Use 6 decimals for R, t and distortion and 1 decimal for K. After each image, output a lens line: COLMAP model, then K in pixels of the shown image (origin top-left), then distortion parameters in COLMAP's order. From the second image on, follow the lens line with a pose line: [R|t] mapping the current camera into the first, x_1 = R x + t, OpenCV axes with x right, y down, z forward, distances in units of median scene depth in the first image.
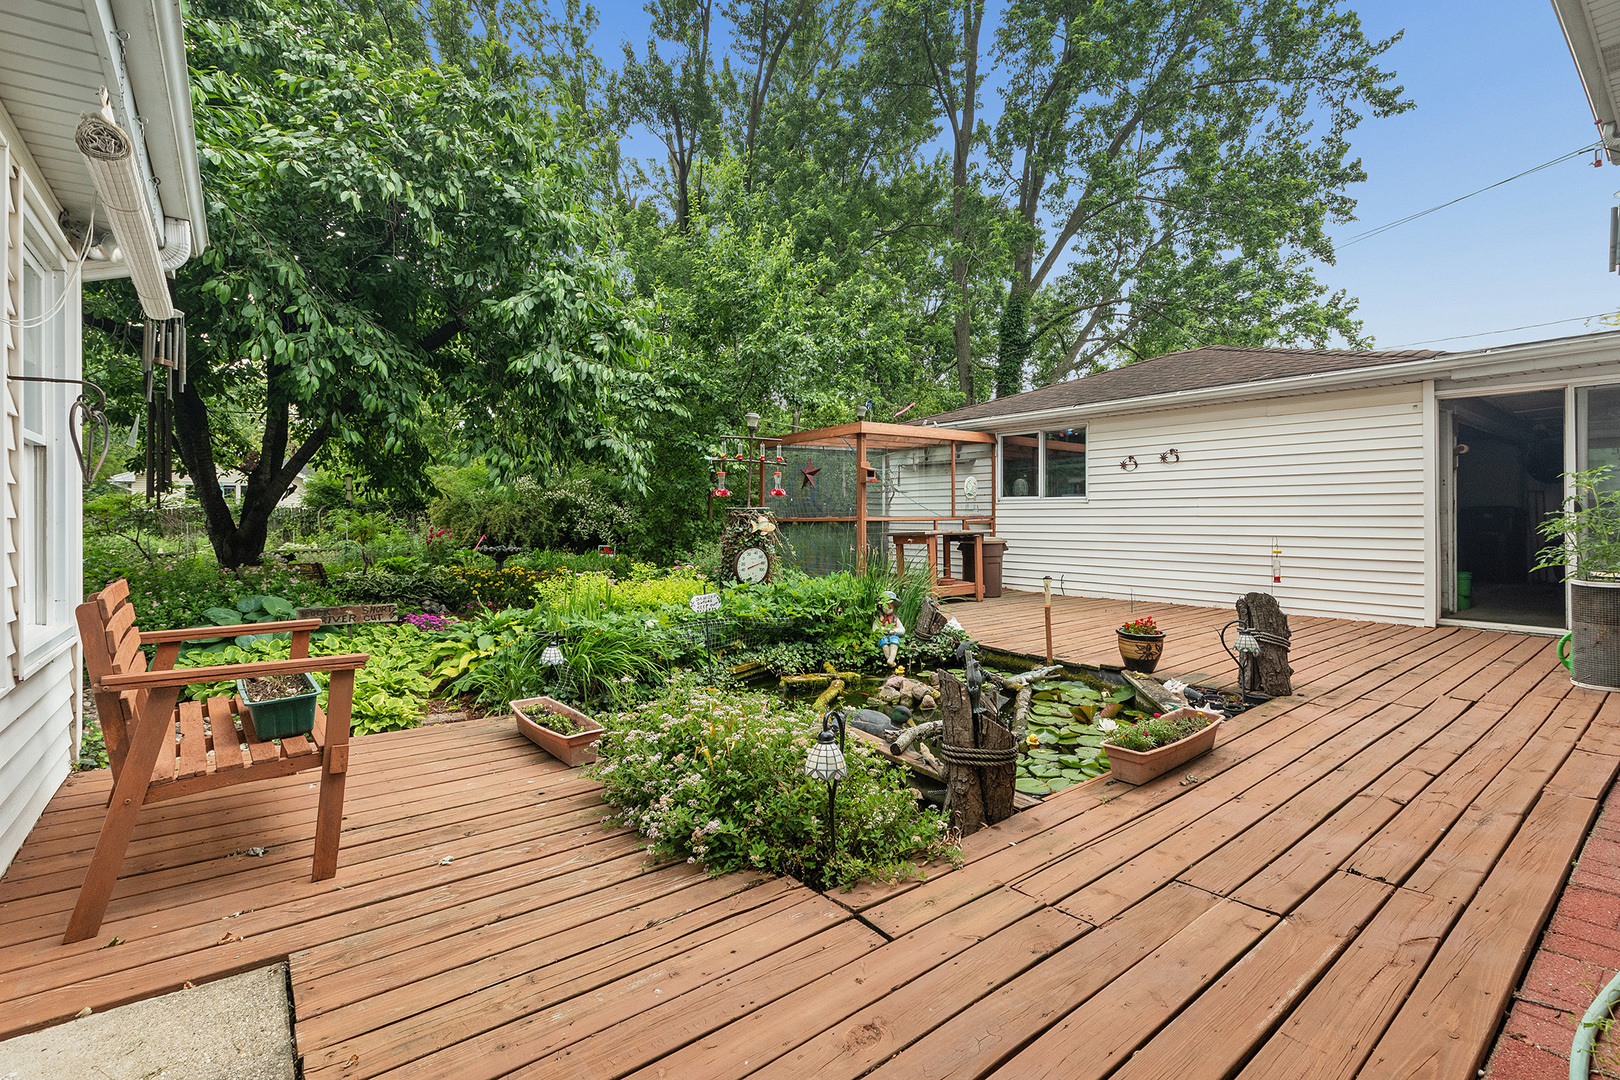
lens RADIAL K [[713.0, 0, 810.0], [0, 713.0, 540.0], [0, 0, 1]] dist [0.000073, -0.000017]
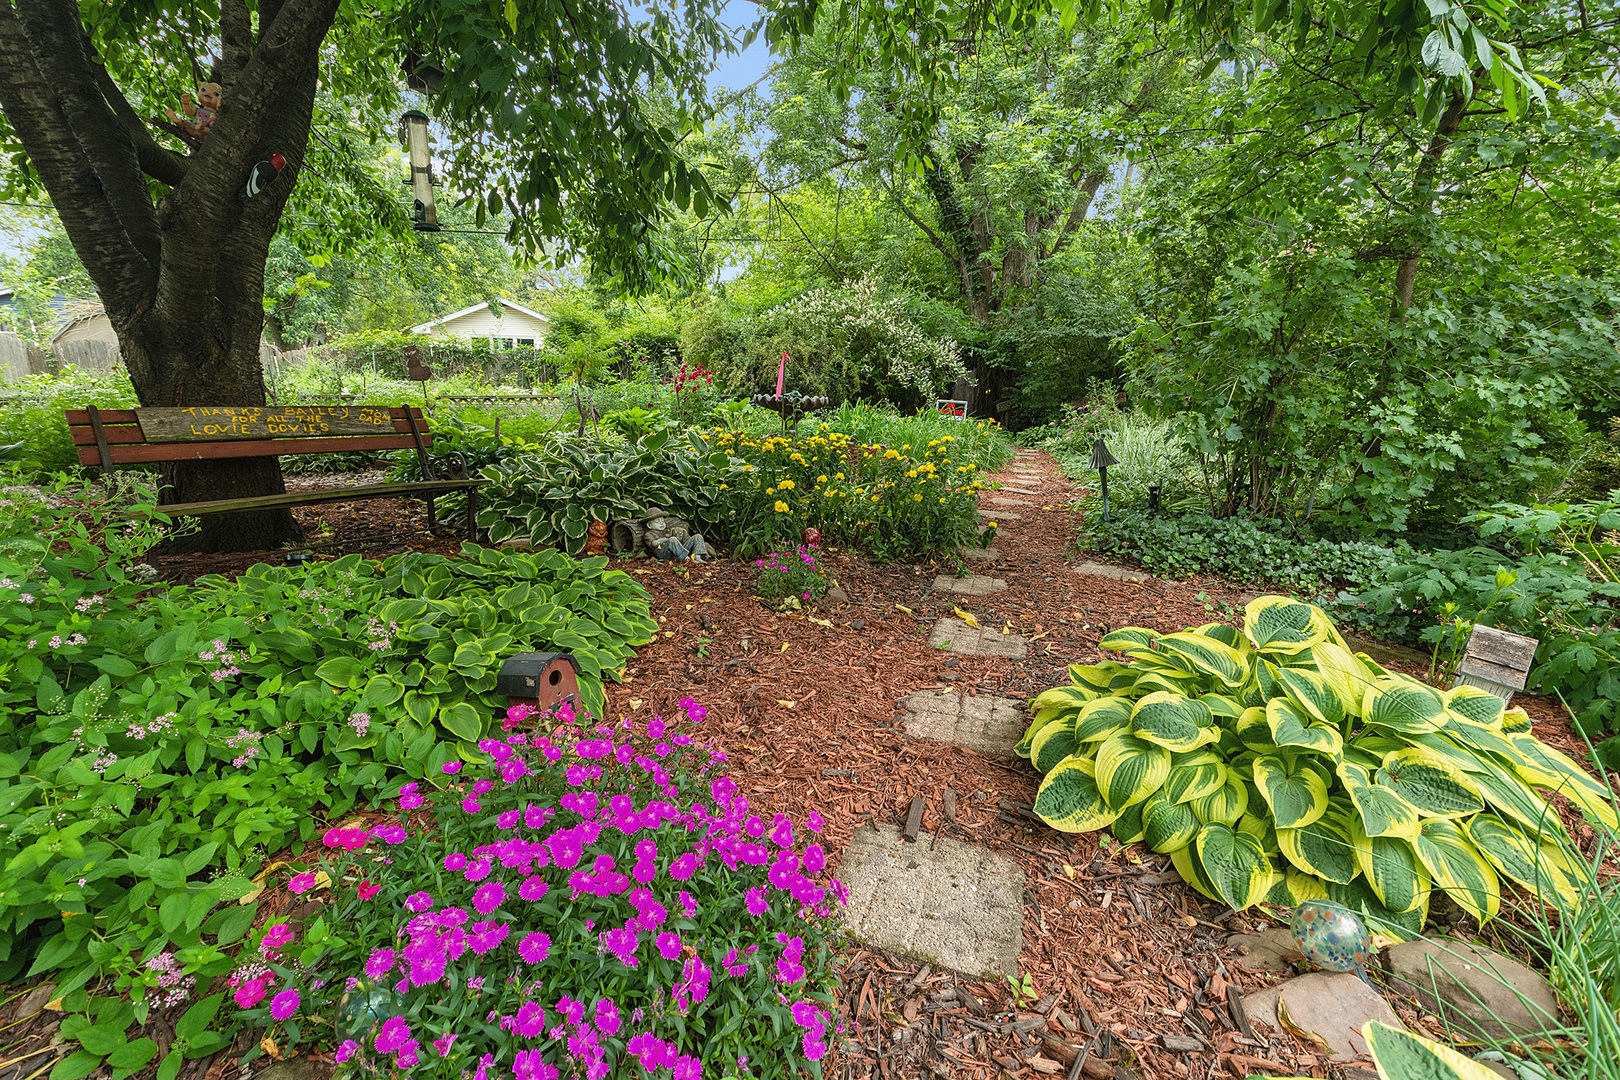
lens RADIAL K [[713.0, 0, 810.0], [0, 713.0, 540.0], [0, 0, 1]] dist [0.000073, -0.000017]
pose [[0.947382, 0.083773, -0.308950, -0.216360], [-0.026321, 0.982267, 0.185631, 0.015324], [0.319022, -0.167732, 0.932787, 0.422206]]
